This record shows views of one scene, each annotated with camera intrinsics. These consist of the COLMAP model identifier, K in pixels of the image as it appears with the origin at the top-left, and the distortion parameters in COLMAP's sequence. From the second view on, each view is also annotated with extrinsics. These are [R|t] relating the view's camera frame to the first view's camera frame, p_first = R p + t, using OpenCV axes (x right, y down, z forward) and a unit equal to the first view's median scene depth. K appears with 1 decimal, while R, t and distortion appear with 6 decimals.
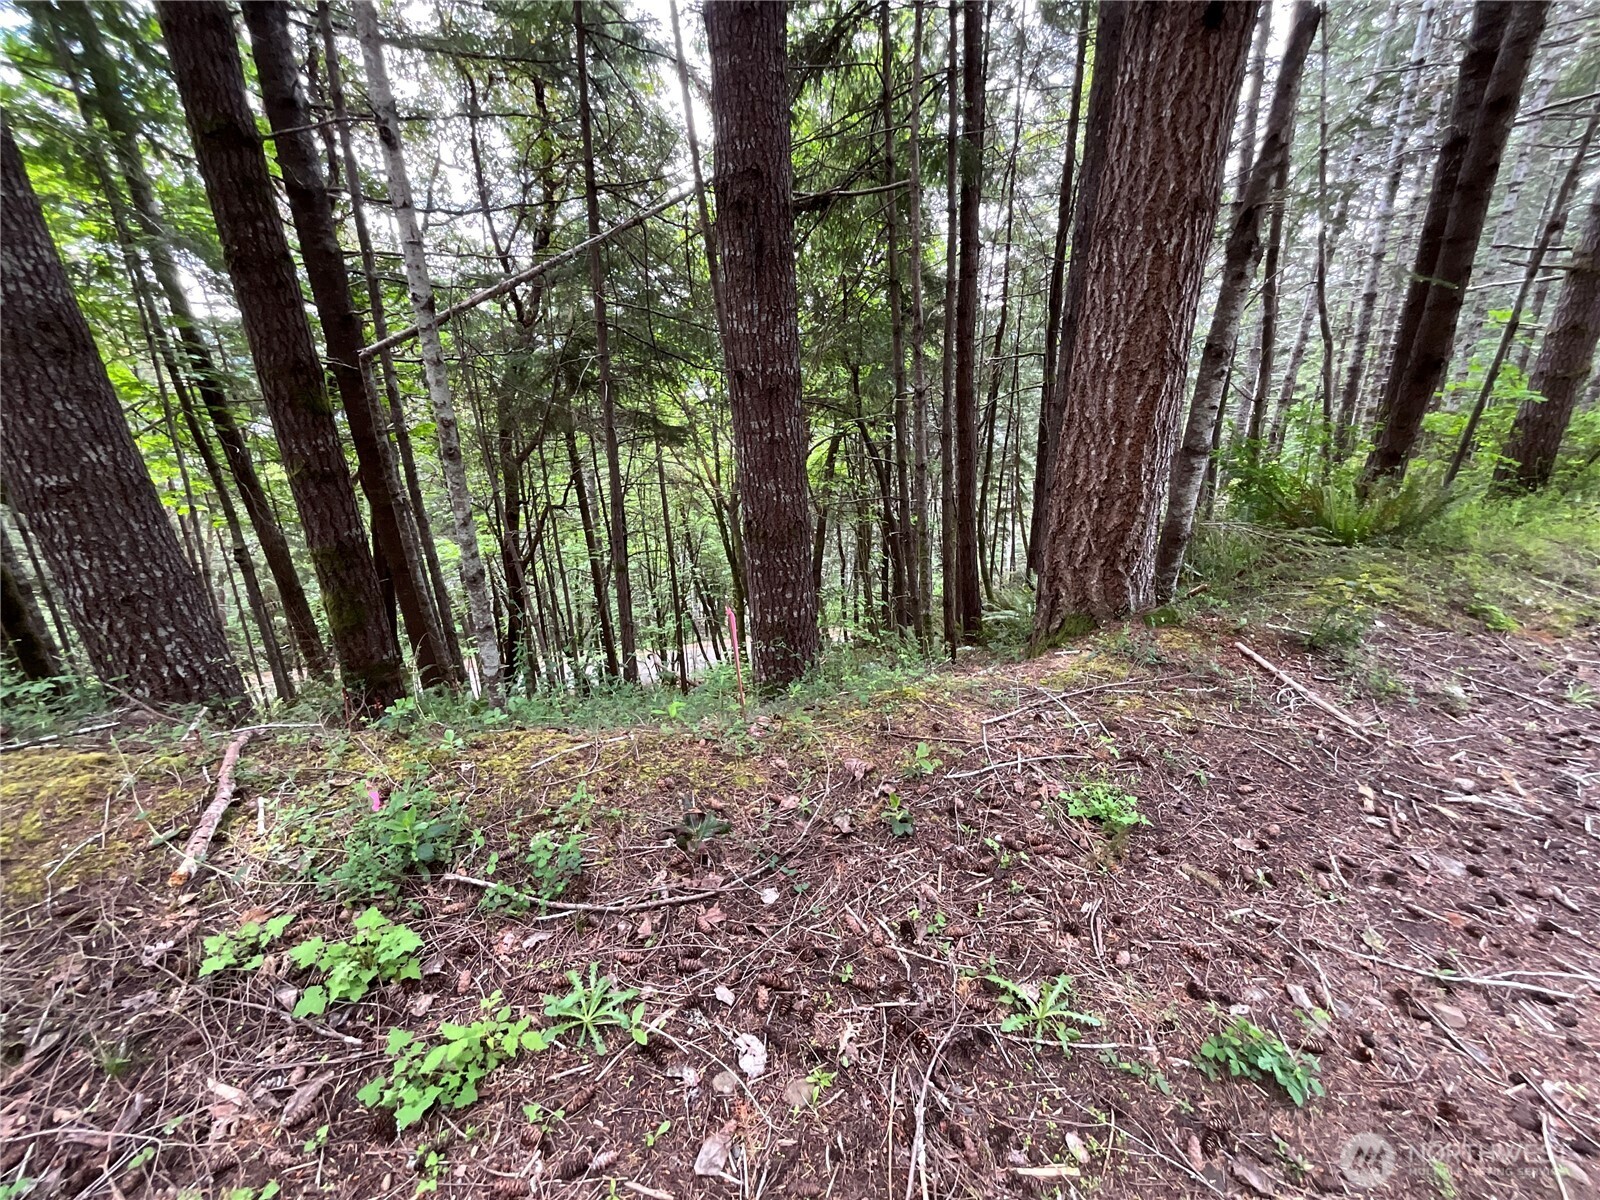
lens RADIAL K [[640.6, 0, 790.6], [0, 640.6, 595.3], [0, 0, 1]] dist [0.000079, 0.000579]
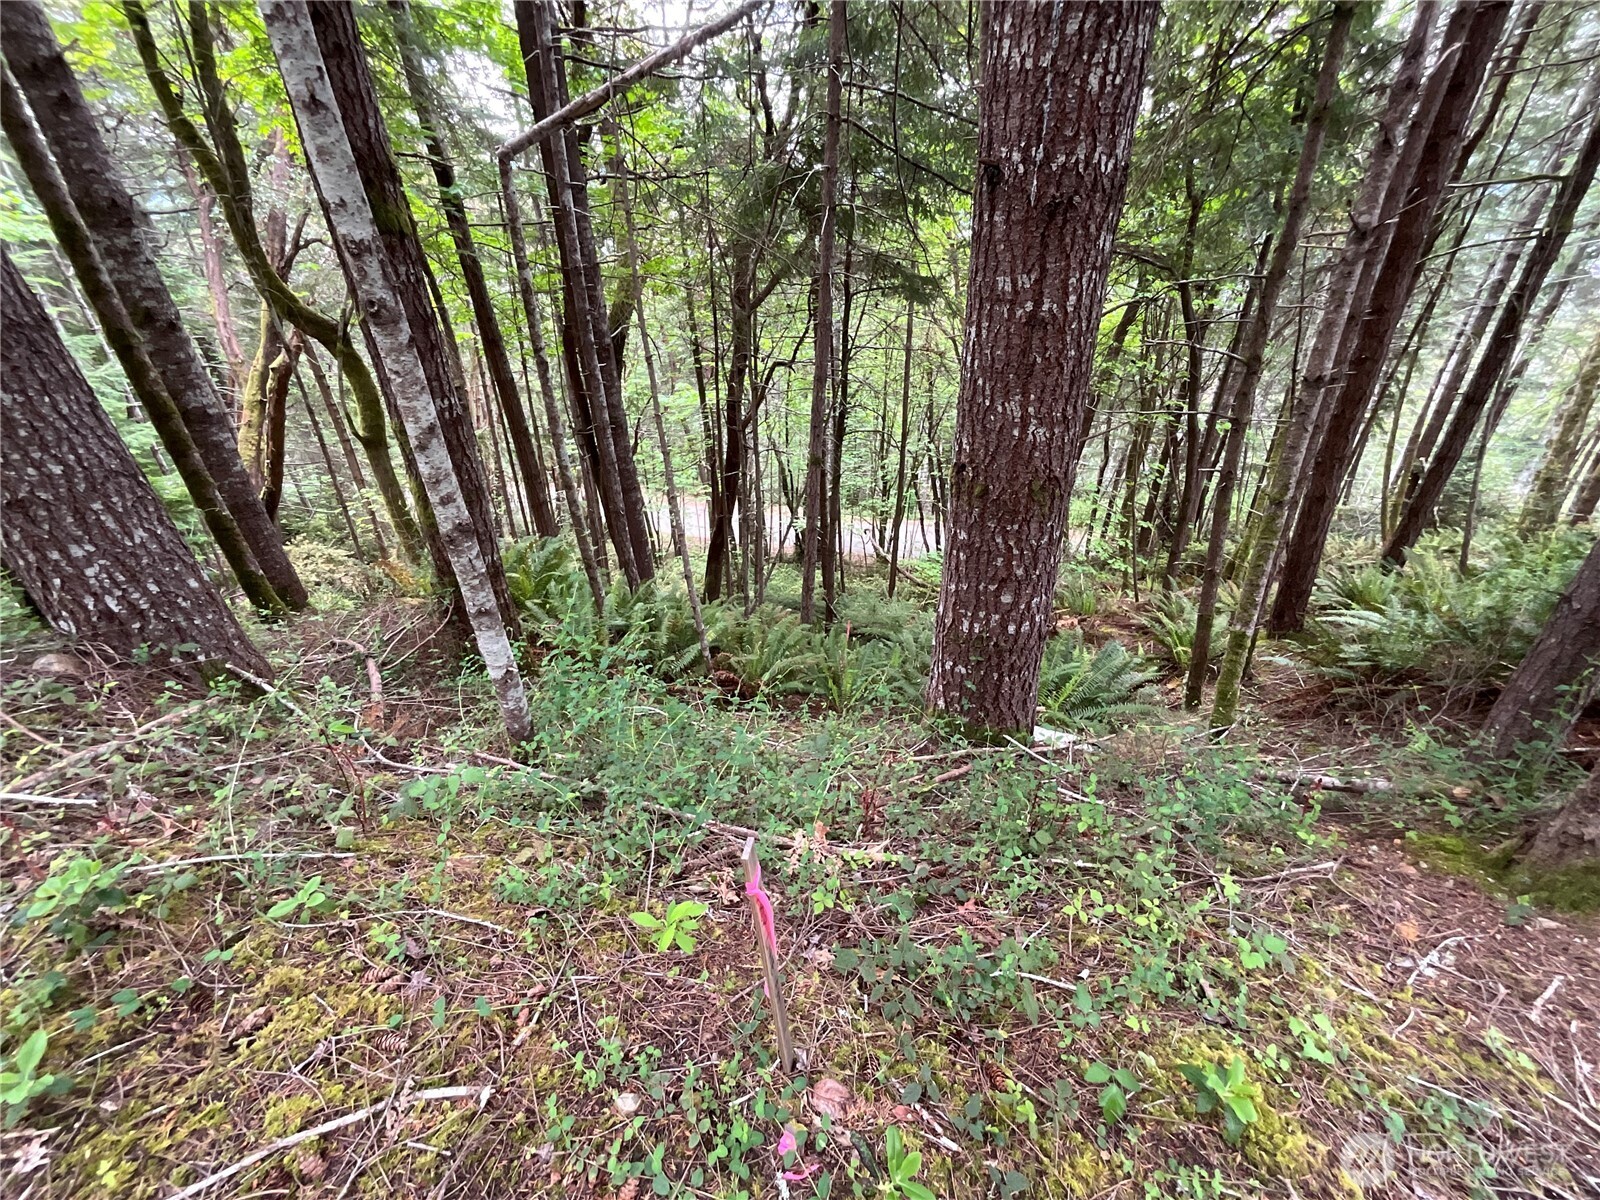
lens RADIAL K [[640.6, 0, 790.6], [0, 640.6, 595.3], [0, 0, 1]] dist [0.000079, 0.000579]
pose [[0.926356, 0.206810, -0.314792, -0.000646], [-0.138826, 0.964405, 0.225055, -0.036951], [0.350131, -0.164780, 0.922093, 0.134584]]
